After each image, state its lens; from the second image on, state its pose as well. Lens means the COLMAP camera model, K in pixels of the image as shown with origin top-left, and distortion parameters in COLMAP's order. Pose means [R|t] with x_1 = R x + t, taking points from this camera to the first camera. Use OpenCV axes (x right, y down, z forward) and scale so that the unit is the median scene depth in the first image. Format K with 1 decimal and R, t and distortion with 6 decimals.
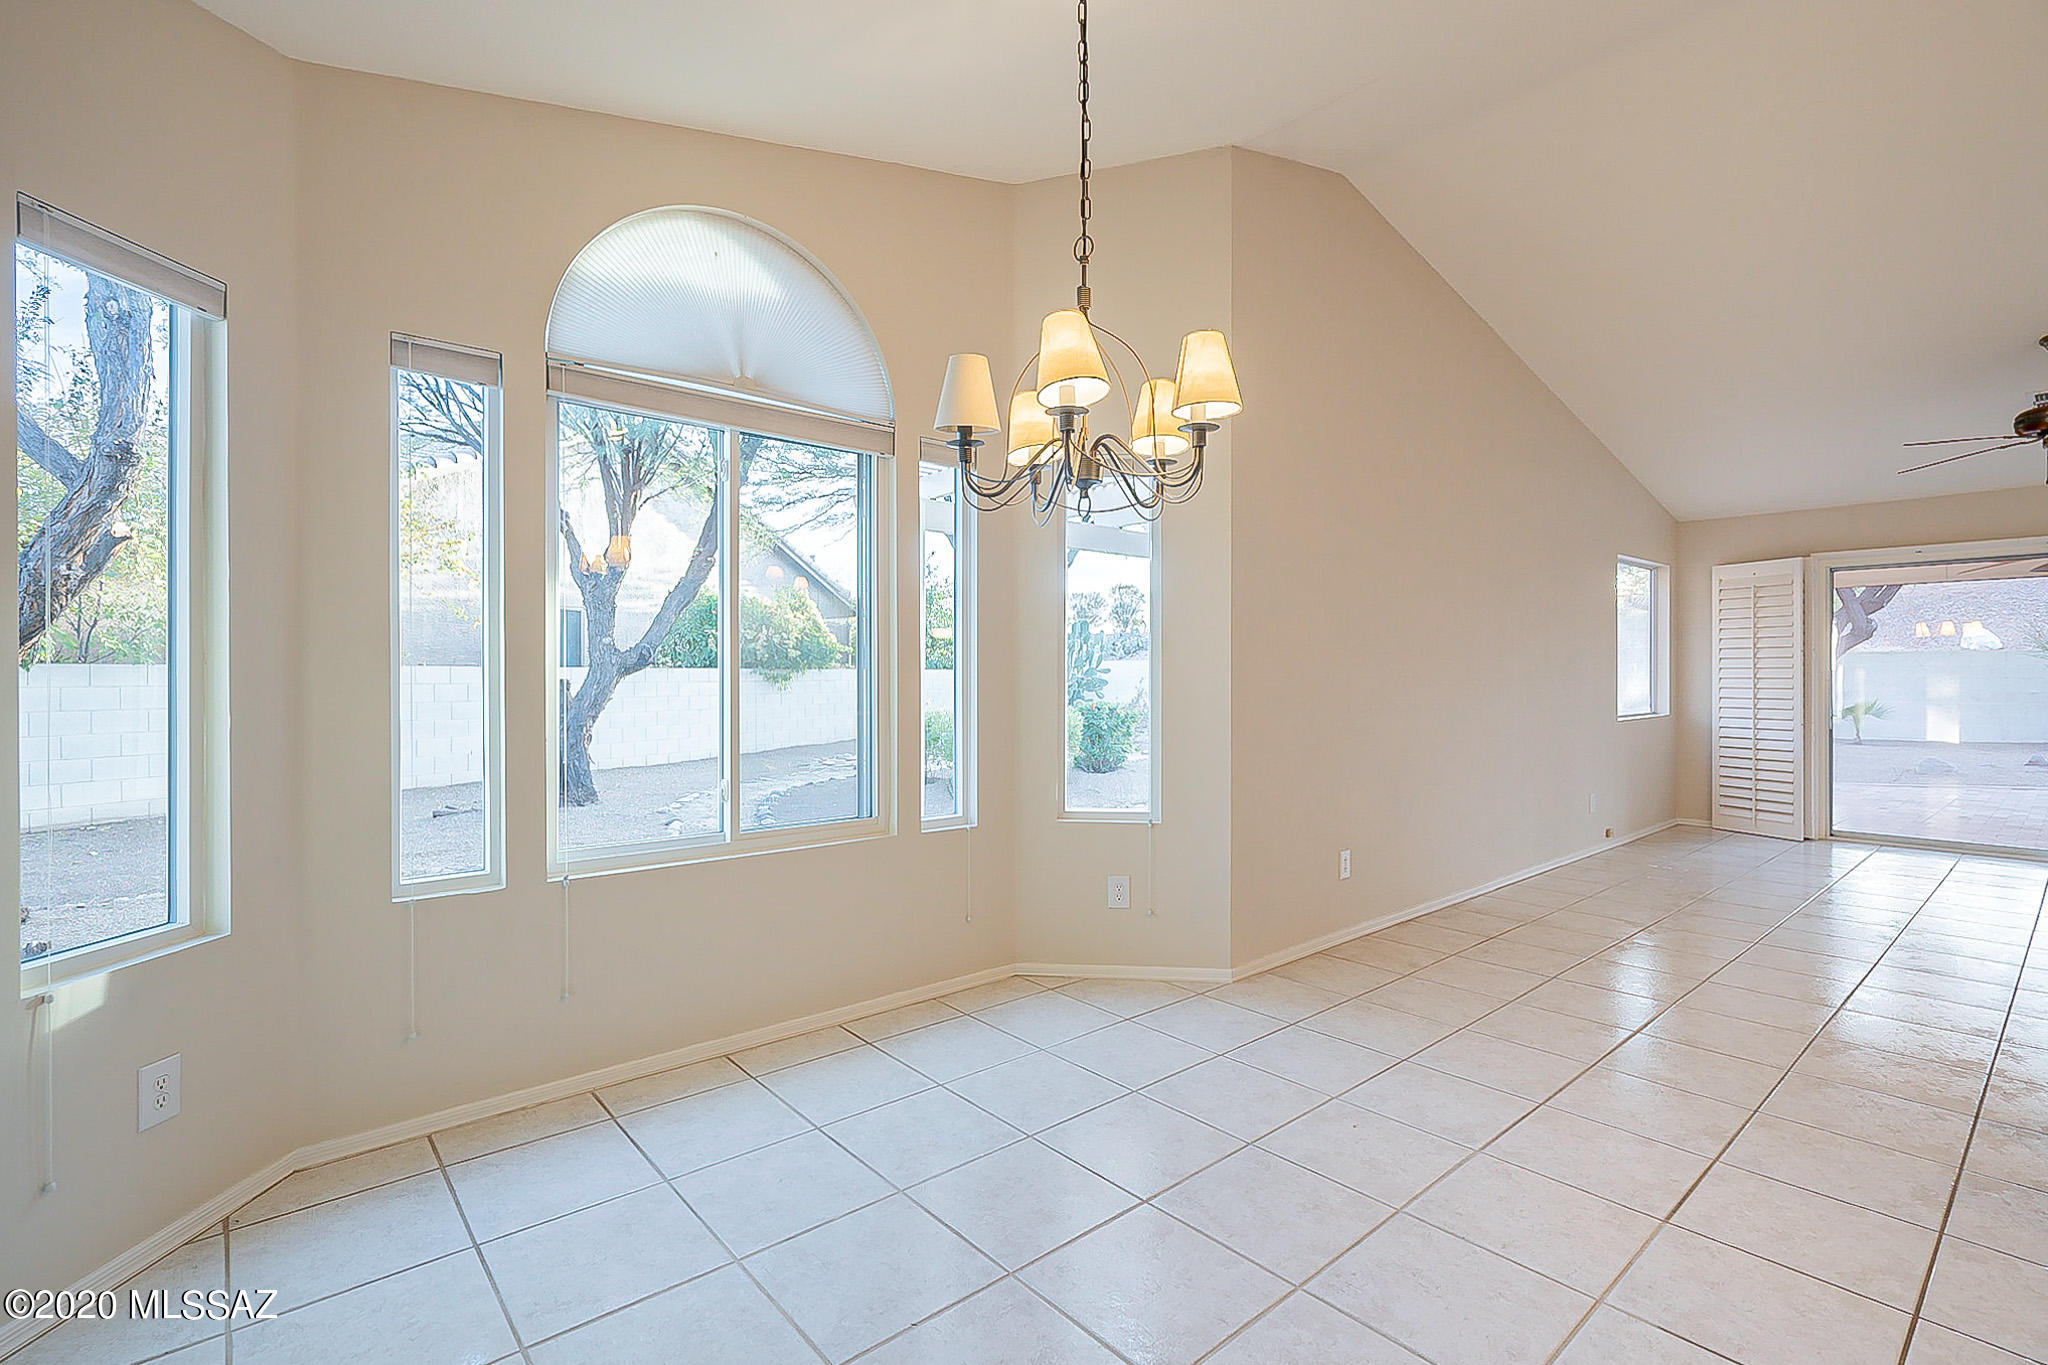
lens RADIAL K [[947.1, 0, 1031.2], [0, 947.1, 680.4], [0, 0, 1]] dist [-0.005386, 0.000348]
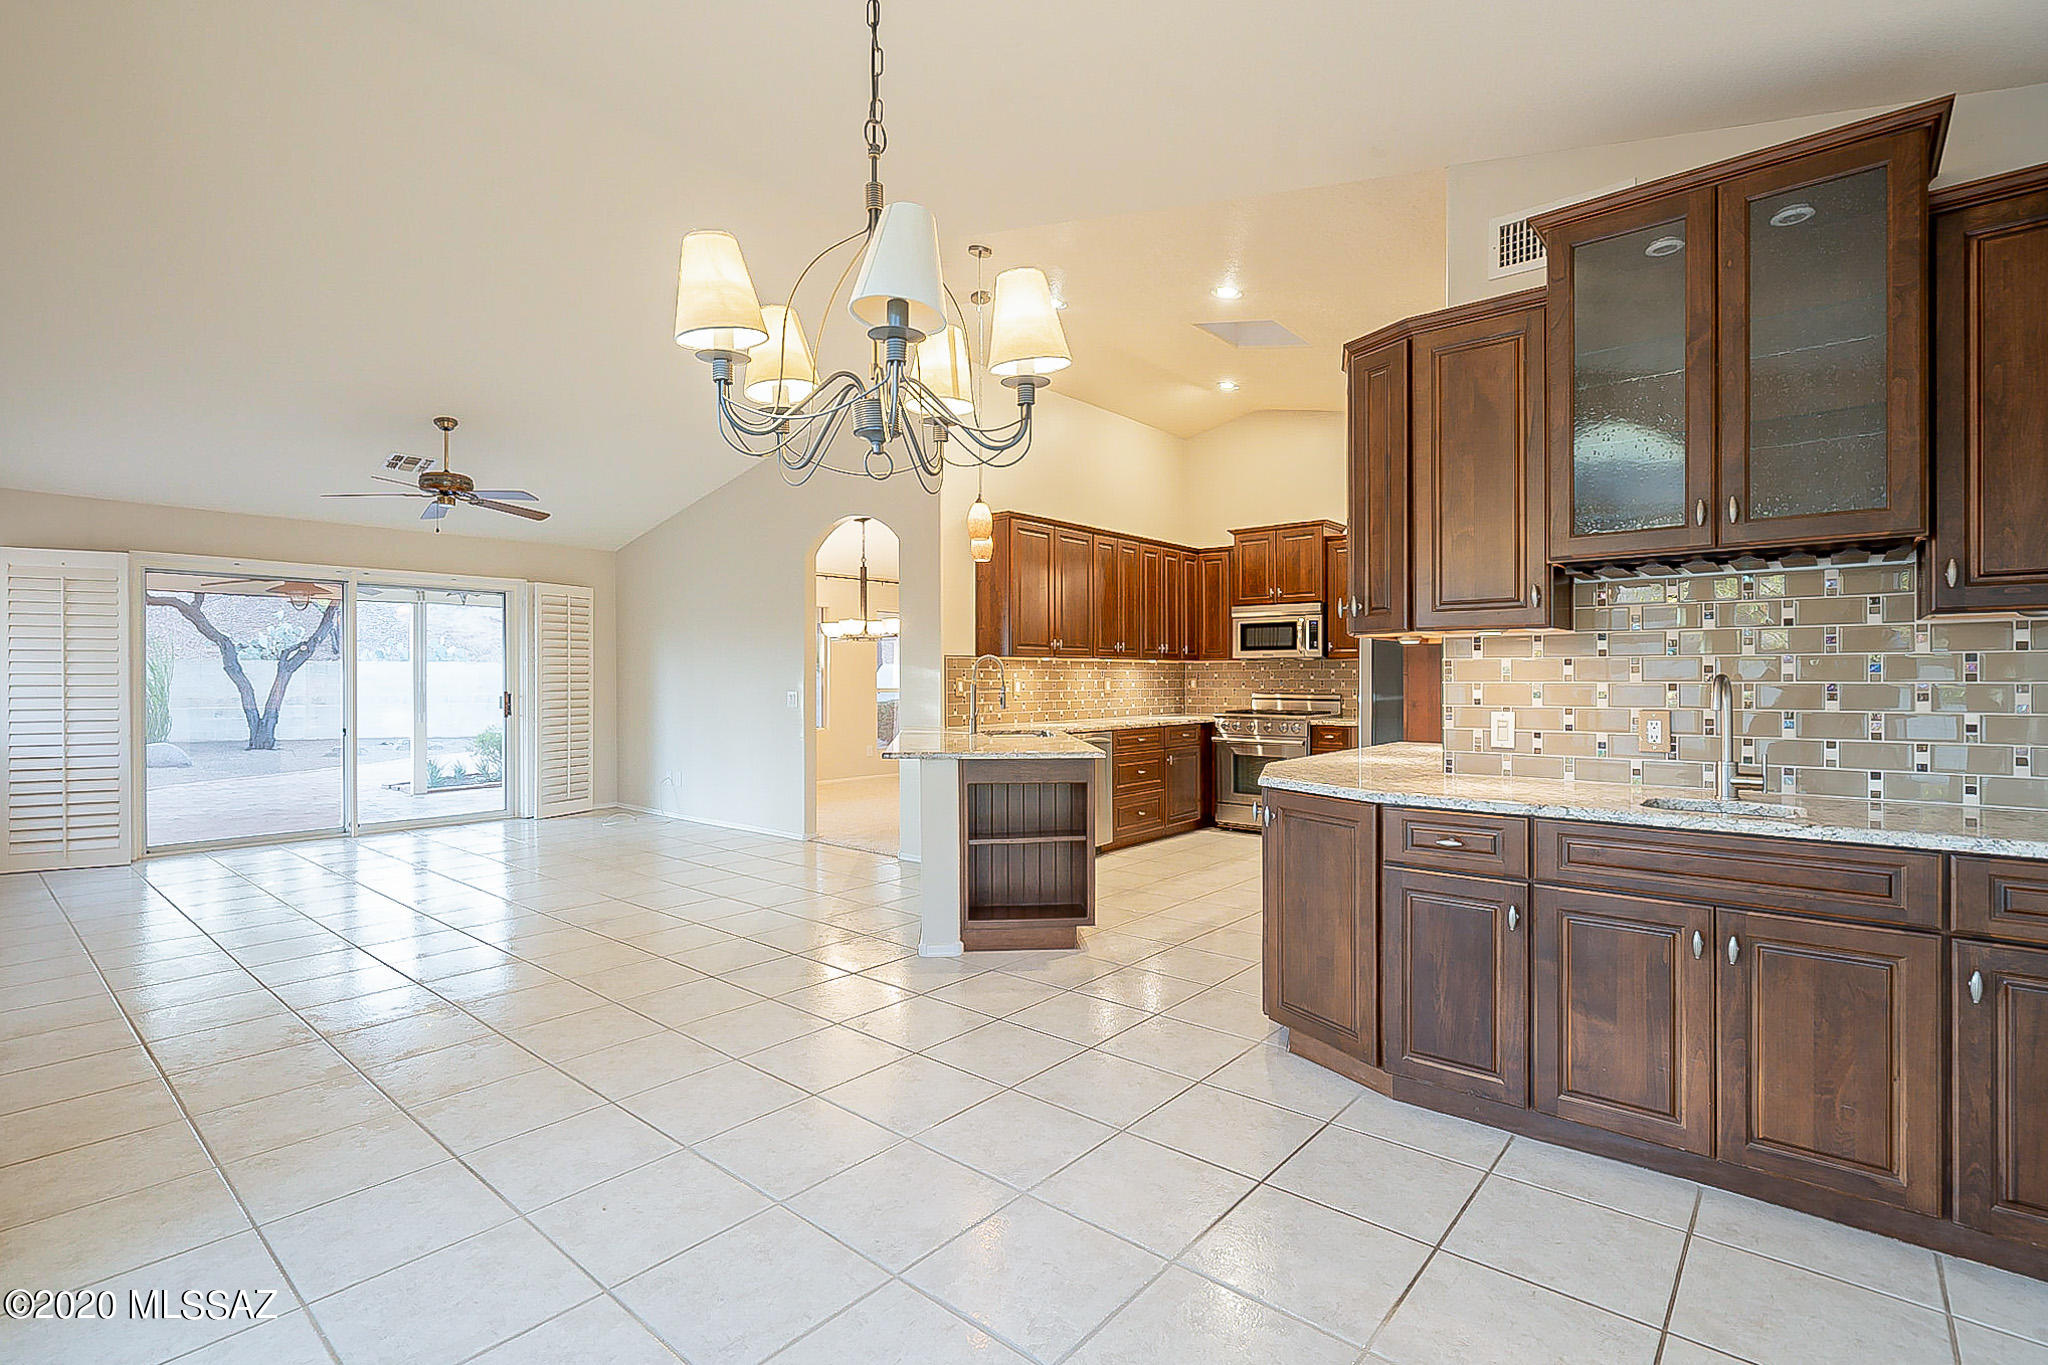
lens RADIAL K [[944.2, 0, 1019.8], [0, 944.2, 671.4], [0, 0, 1]] dist [-0.004828, 0.000243]
pose [[-0.146430, 0.011693, 0.989152, -0.206249], [0.006541, 0.999920, -0.010852, -0.000316], [-0.989199, 0.004881, -0.146495, 0.280118]]
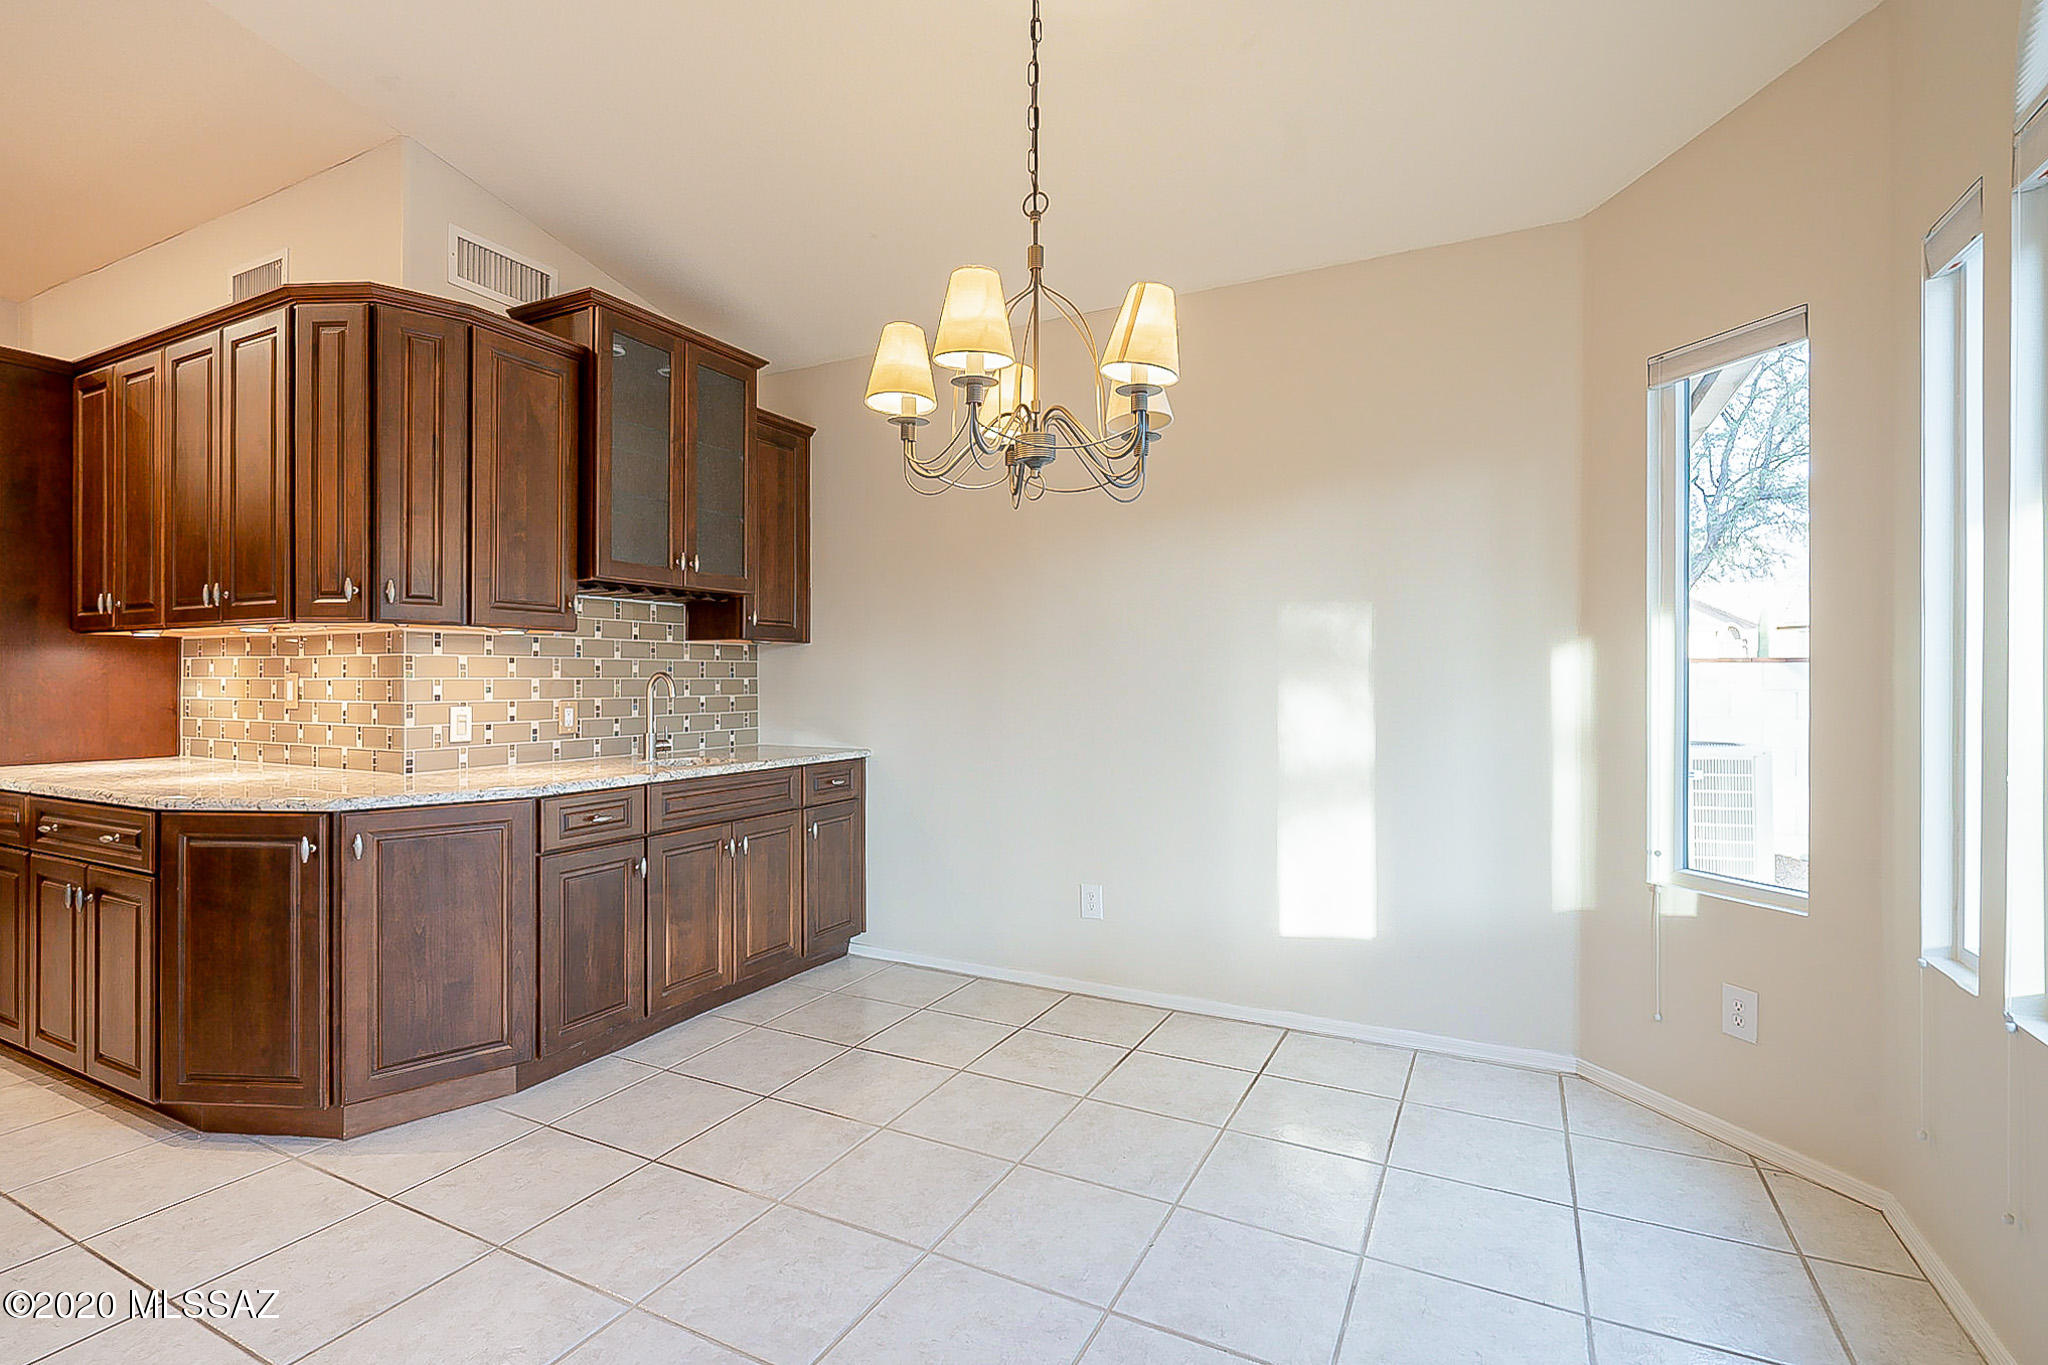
lens RADIAL K [[944.2, 0, 1019.8], [0, 944.2, 671.4], [0, 0, 1]] dist [-0.004828, 0.000243]
pose [[-0.931045, 0.001268, -0.364903, 0.114237], [0.001110, 0.999999, 0.000643, -0.001945], [0.364904, 0.000194, -0.931045, 0.518249]]
